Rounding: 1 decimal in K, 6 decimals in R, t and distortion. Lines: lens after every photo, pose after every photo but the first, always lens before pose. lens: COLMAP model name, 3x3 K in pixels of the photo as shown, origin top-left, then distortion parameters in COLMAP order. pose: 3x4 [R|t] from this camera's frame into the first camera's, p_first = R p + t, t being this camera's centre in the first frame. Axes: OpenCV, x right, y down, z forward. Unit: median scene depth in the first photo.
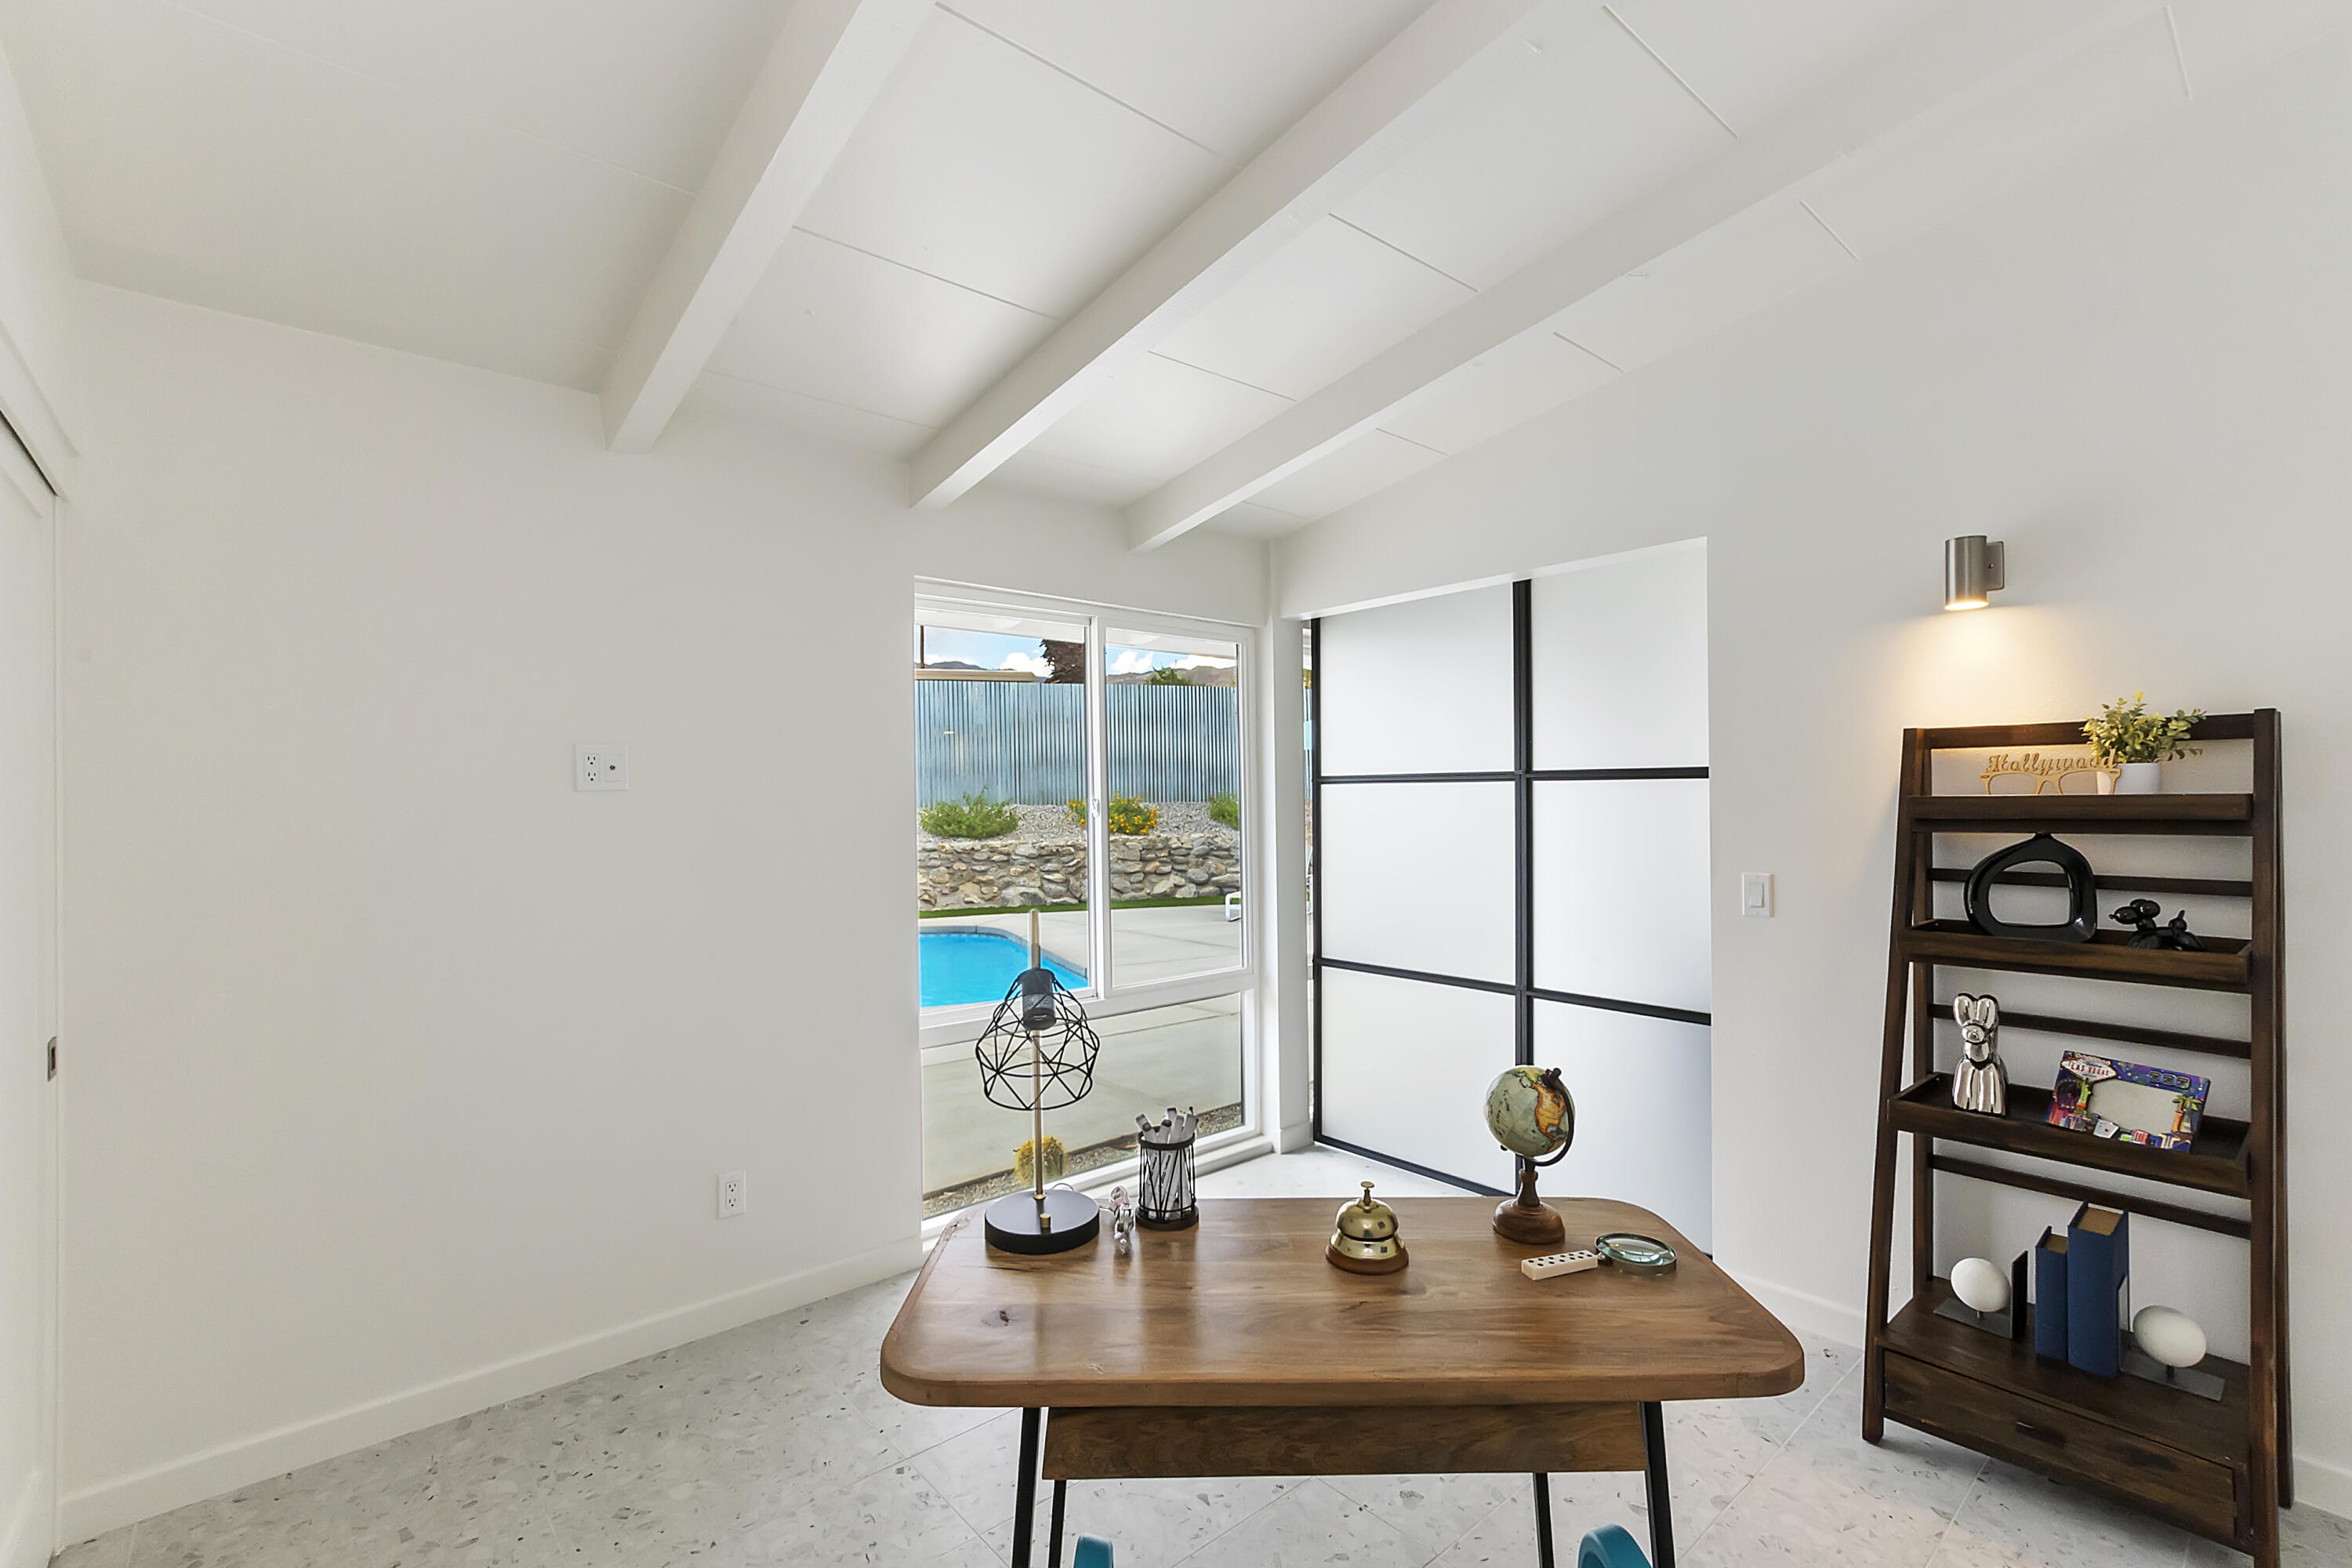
lens RADIAL K [[1083.0, 0, 1164.3], [0, 1083.0, 780.0], [0, 0, 1]] dist [-0.009711, 0.003020]
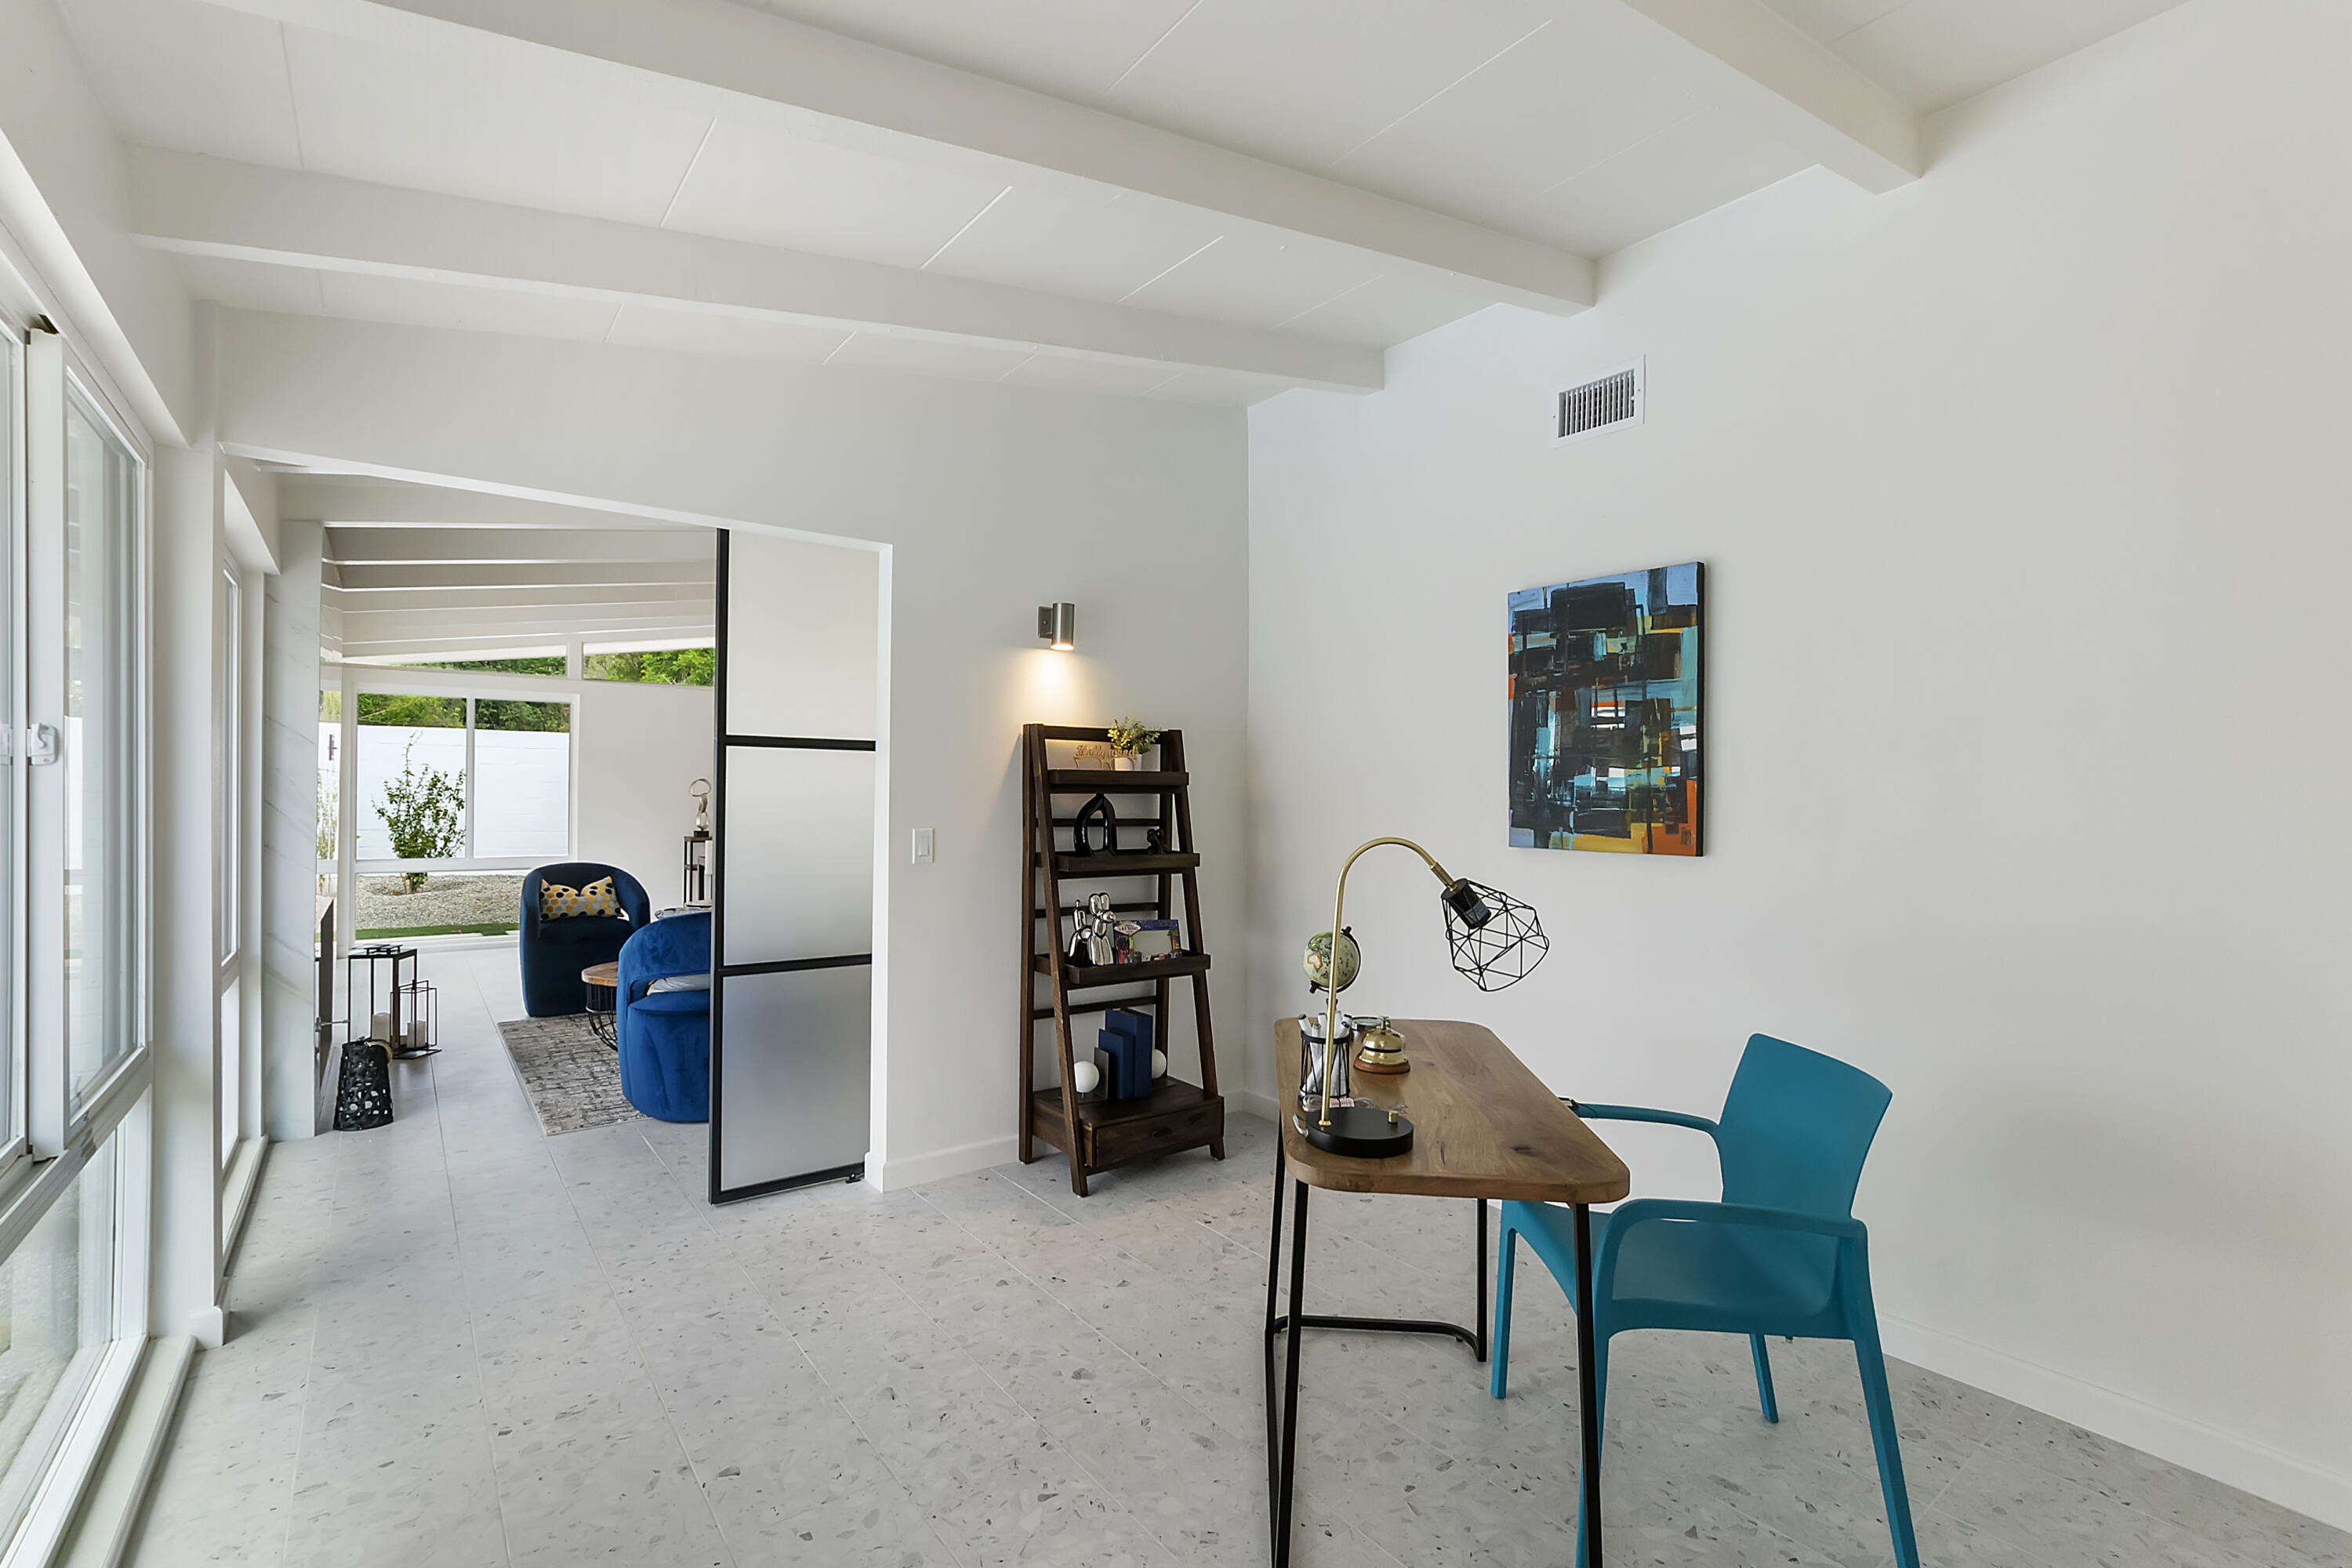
lens RADIAL K [[1083.0, 0, 1180.5], [0, 1083.0, 789.5], [0, 0, 1]] dist [-0.009711, 0.003020]
pose [[0.035446, 0.012294, 0.999296, -0.818274], [-0.026960, 0.999572, -0.011341, 0.055933], [-0.999008, -0.026539, 0.035762, 0.786212]]
